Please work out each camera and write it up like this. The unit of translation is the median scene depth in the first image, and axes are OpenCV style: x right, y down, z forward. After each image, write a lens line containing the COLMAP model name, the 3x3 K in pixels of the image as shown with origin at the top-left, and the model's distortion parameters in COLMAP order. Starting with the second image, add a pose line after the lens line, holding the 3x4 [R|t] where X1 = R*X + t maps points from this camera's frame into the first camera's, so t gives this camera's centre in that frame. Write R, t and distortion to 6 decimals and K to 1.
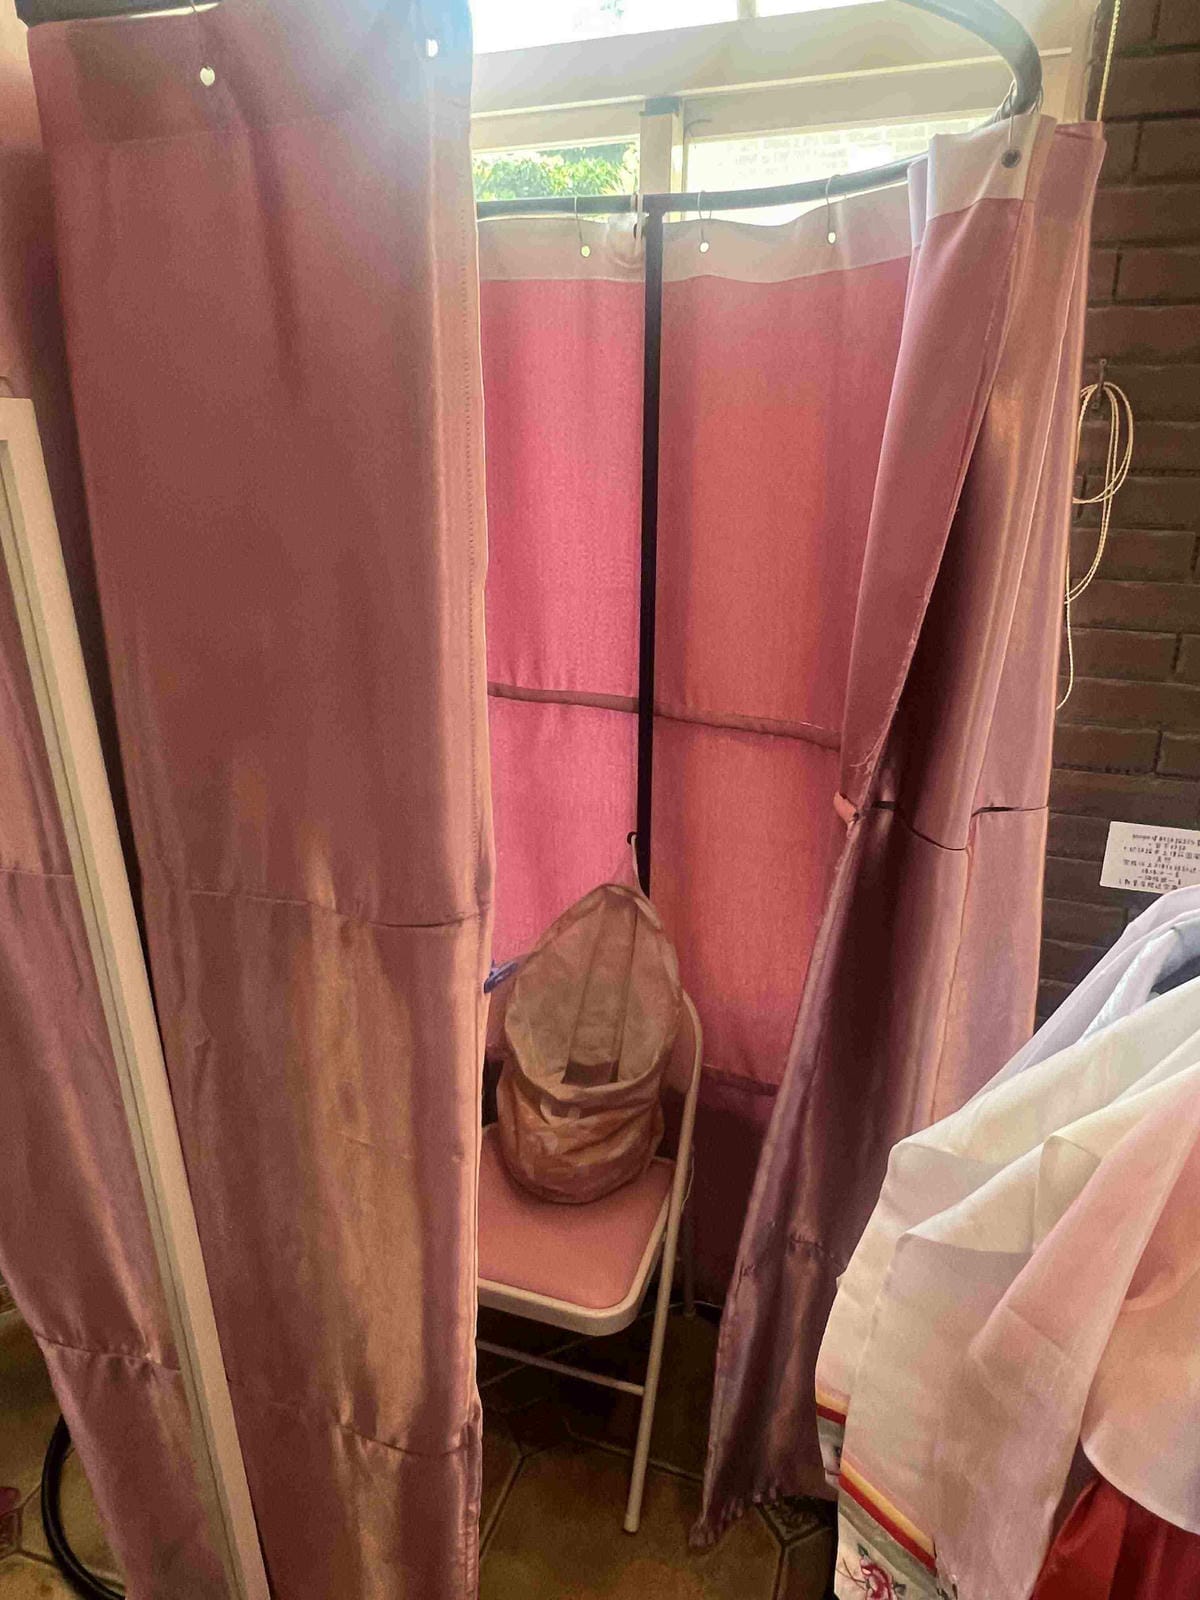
lens RADIAL K [[1016.0, 0, 596.4], [0, 1016.0, 801.3], [0, 0, 1]] dist [-0.006901, -0.000879]
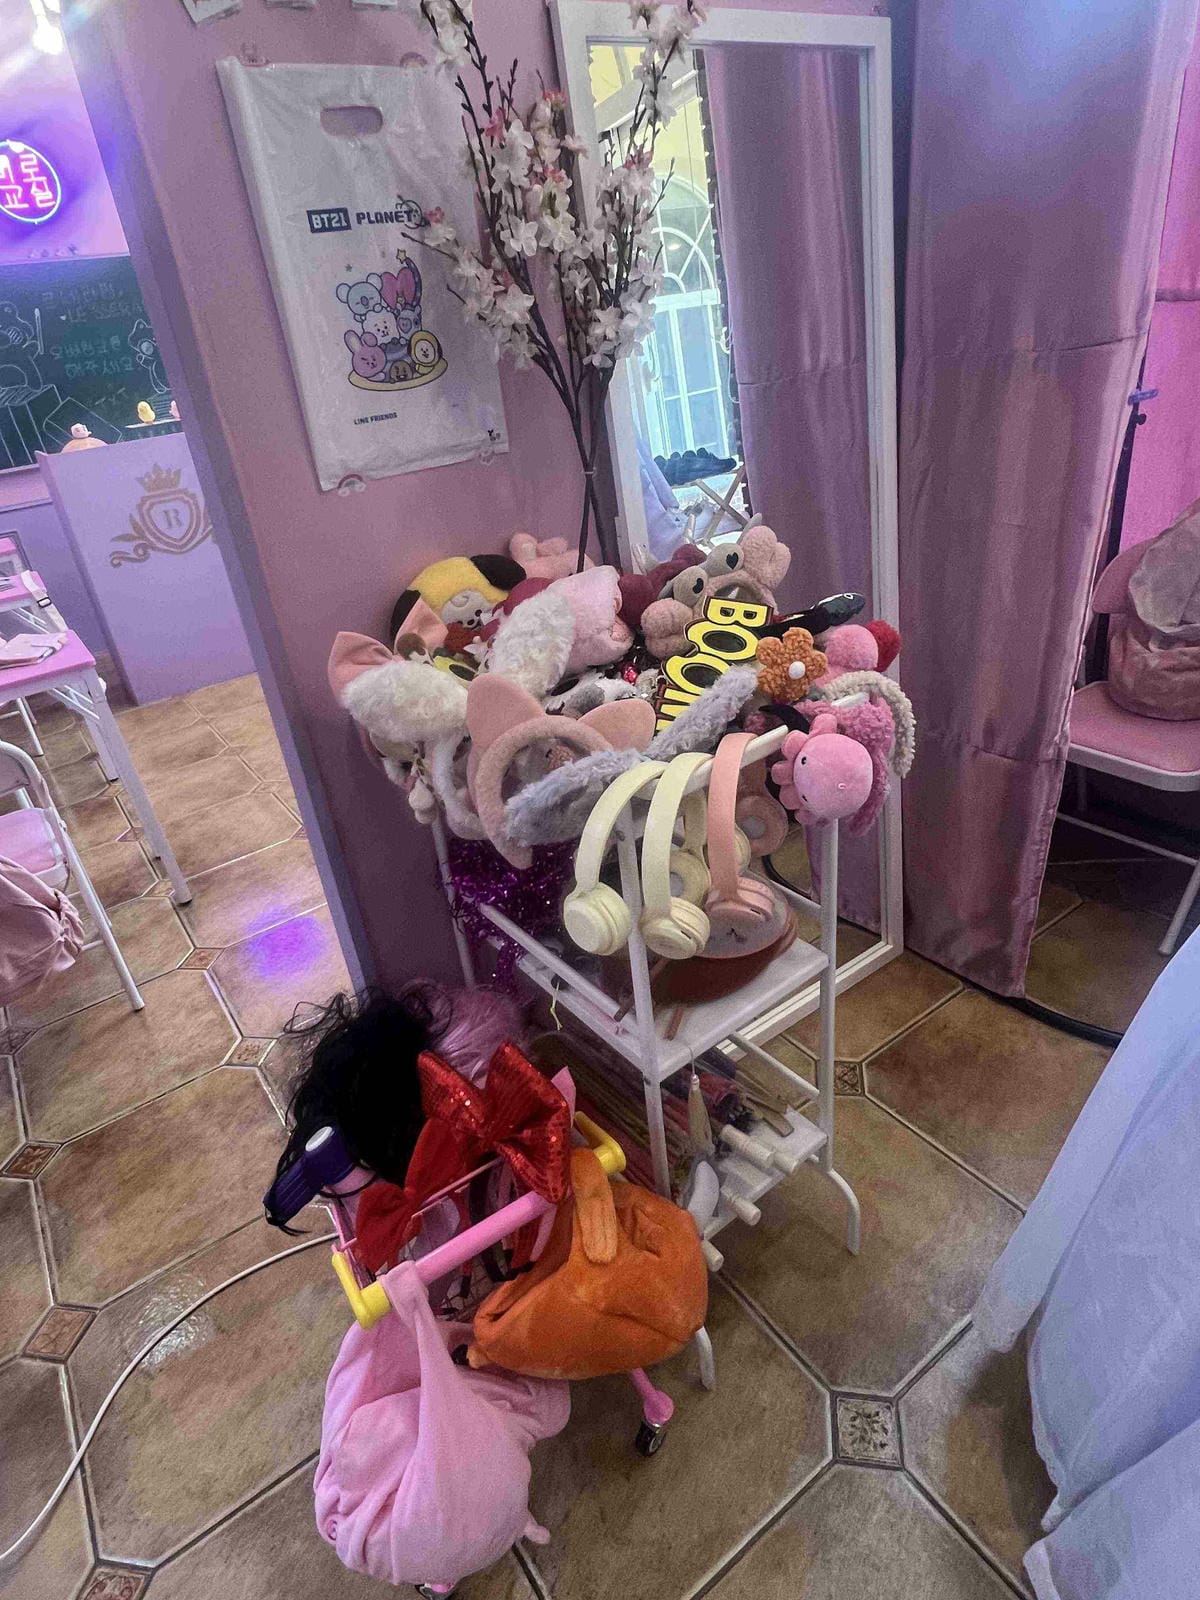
lens RADIAL K [[916.2, 0, 599.9], [0, 916.2, 797.9], [0, 0, 1]] dist [-0.023665, -0.000314]
pose [[0.804209, 0.191198, -0.562753, 0.112331], [-0.072196, 0.971258, 0.226817, 0.463175], [0.589945, -0.141780, 0.794898, -0.537513]]
